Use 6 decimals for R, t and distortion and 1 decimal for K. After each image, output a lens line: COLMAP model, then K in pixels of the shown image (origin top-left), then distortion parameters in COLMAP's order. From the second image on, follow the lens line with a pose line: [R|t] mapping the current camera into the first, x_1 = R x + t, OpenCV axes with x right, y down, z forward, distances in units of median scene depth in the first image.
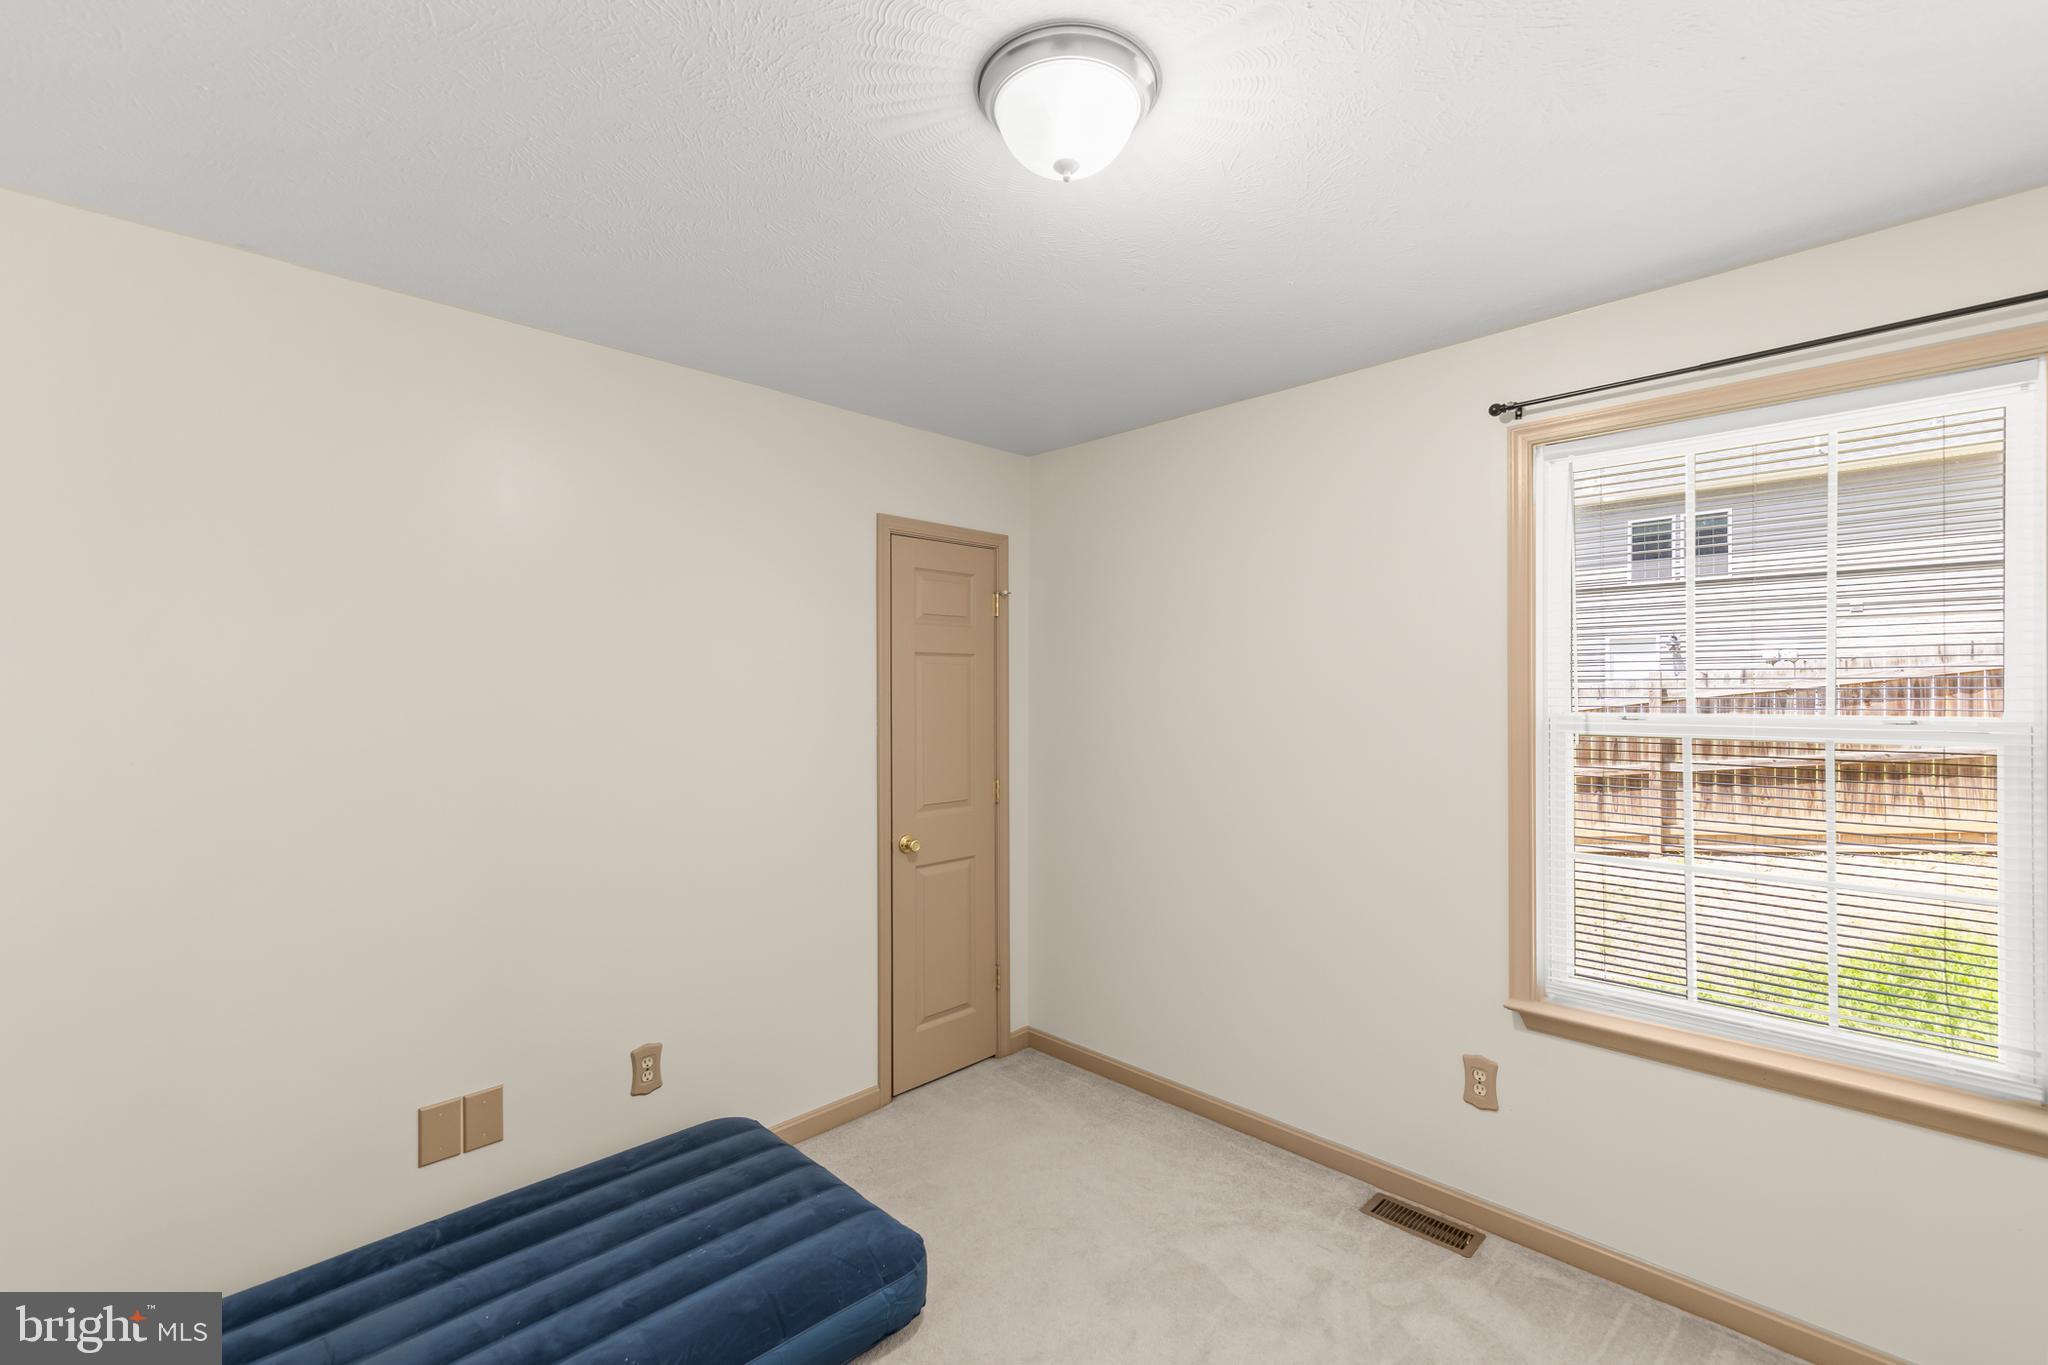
lens RADIAL K [[879.6, 0, 1026.8], [0, 879.6, 678.8], [0, 0, 1]] dist [0.007922, -0.000382]
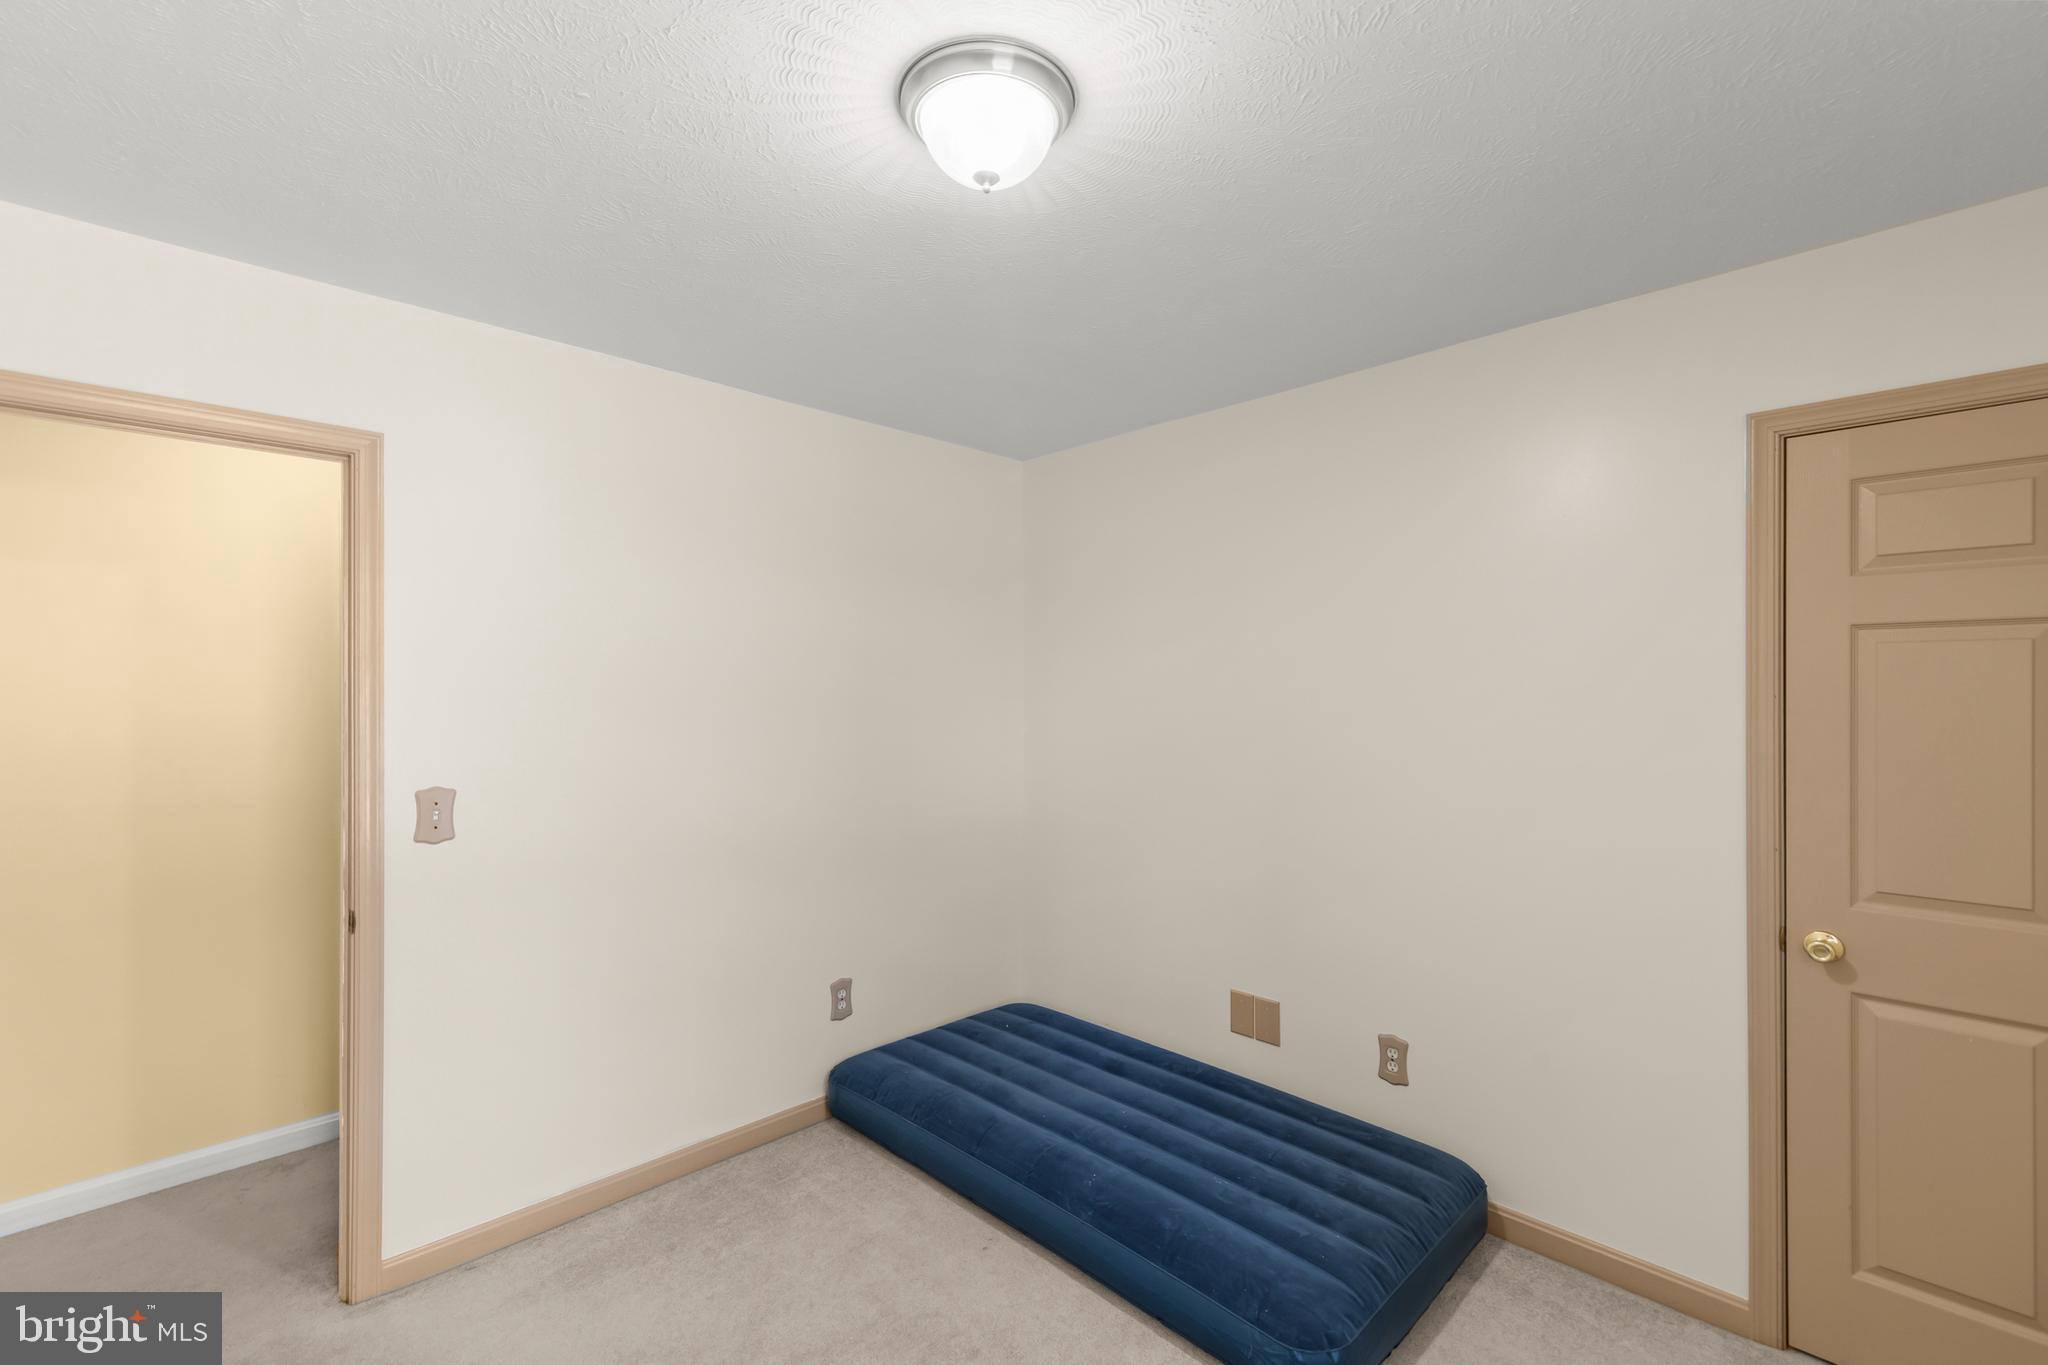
lens RADIAL K [[879.6, 0, 1025.0], [0, 879.6, 685.7], [0, 0, 1]] dist [0.007922, -0.000382]
pose [[0.002287, 0.002421, -0.999994, 0.678945], [0.007121, 0.999972, 0.002437, 0.007350], [0.999972, -0.007127, 0.002270, 0.671142]]
